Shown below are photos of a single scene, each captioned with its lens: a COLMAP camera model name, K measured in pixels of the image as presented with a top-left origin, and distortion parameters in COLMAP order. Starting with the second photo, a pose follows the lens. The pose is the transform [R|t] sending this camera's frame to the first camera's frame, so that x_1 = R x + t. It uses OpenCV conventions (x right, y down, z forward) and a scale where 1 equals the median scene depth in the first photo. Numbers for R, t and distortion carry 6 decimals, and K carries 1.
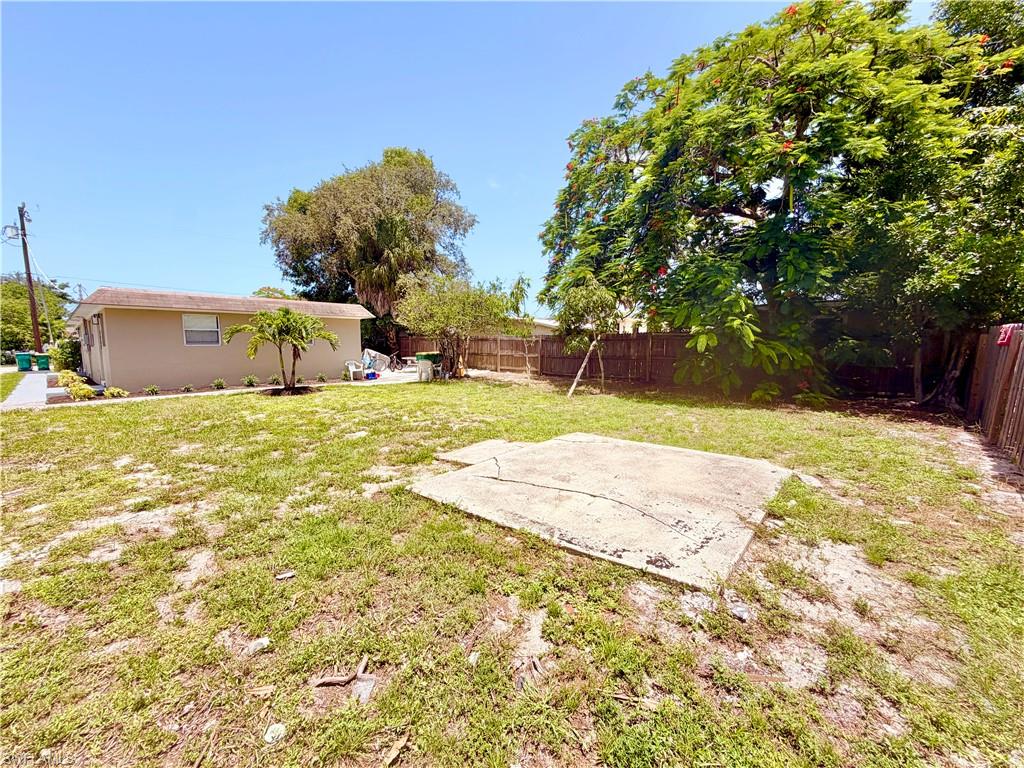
lens RADIAL K [[409.3, 0, 515.8], [0, 409.3, 385.5], [0, 0, 1]] dist [-0.000372, -0.000363]
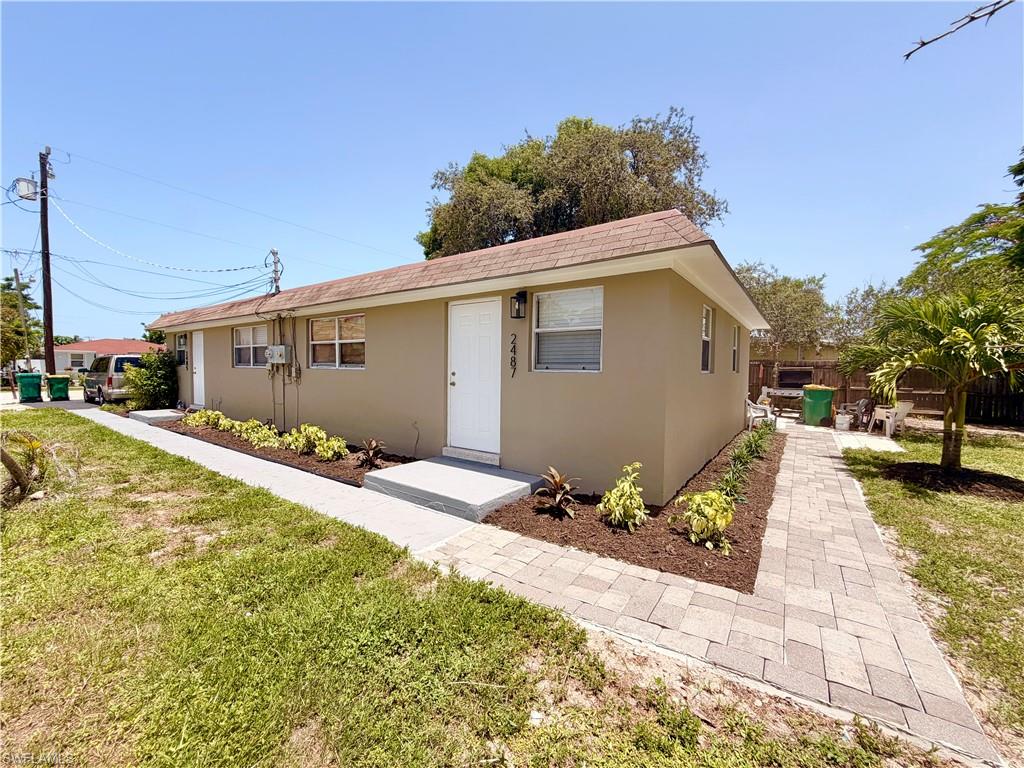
lens RADIAL K [[409.3, 0, 510.2], [0, 409.3, 387.6], [0, 0, 1]] dist [-0.000372, -0.000363]
pose [[0.994940, 0.013475, 0.099566, -0.522058], [-0.007795, 0.998331, -0.057221, -0.027266], [-0.100171, 0.056155, 0.993384, 0.290094]]
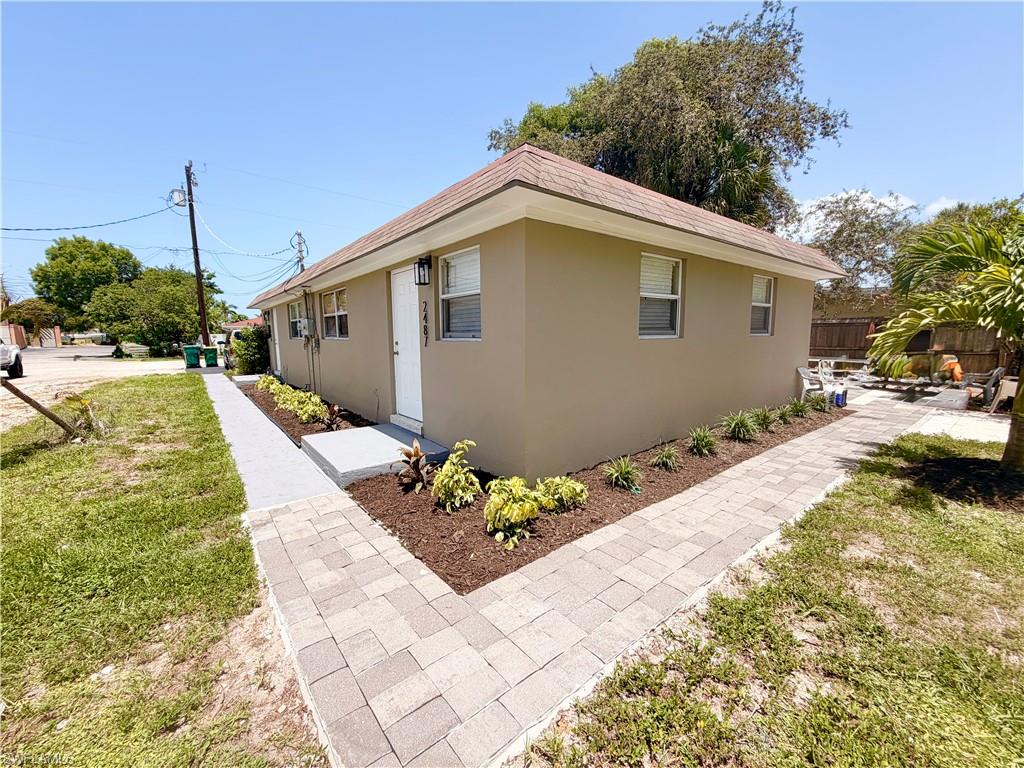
lens RADIAL K [[409.3, 0, 510.3], [0, 409.3, 386.6], [0, 0, 1]] dist [-0.000372, -0.000363]
pose [[0.983447, 0.020678, -0.180012, -0.423144], [-0.015860, 0.999477, 0.028168, -0.030841], [0.180501, -0.024847, 0.983261, 0.303351]]
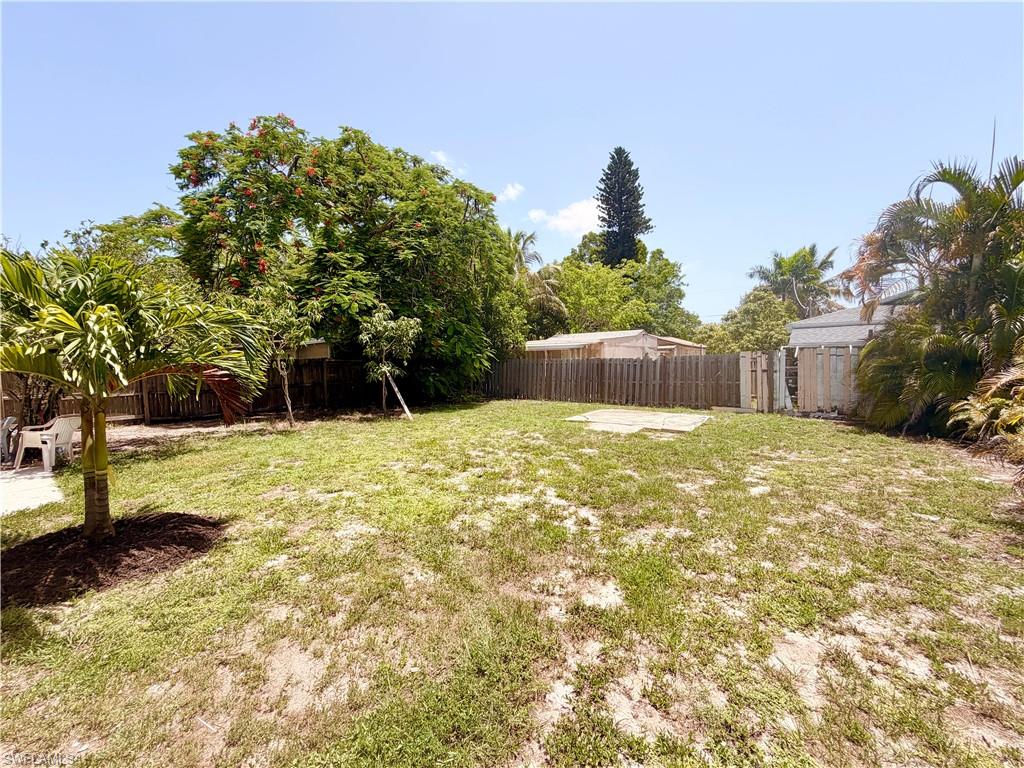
lens RADIAL K [[409.3, 0, 513.0], [0, 409.3, 385.7], [0, 0, 1]] dist [-0.000372, -0.000363]
pose [[-0.055380, -0.052685, 0.997074, -0.409013], [0.119212, 0.991115, 0.058991, -0.039282], [-0.991323, 0.122130, -0.048607, 0.347122]]
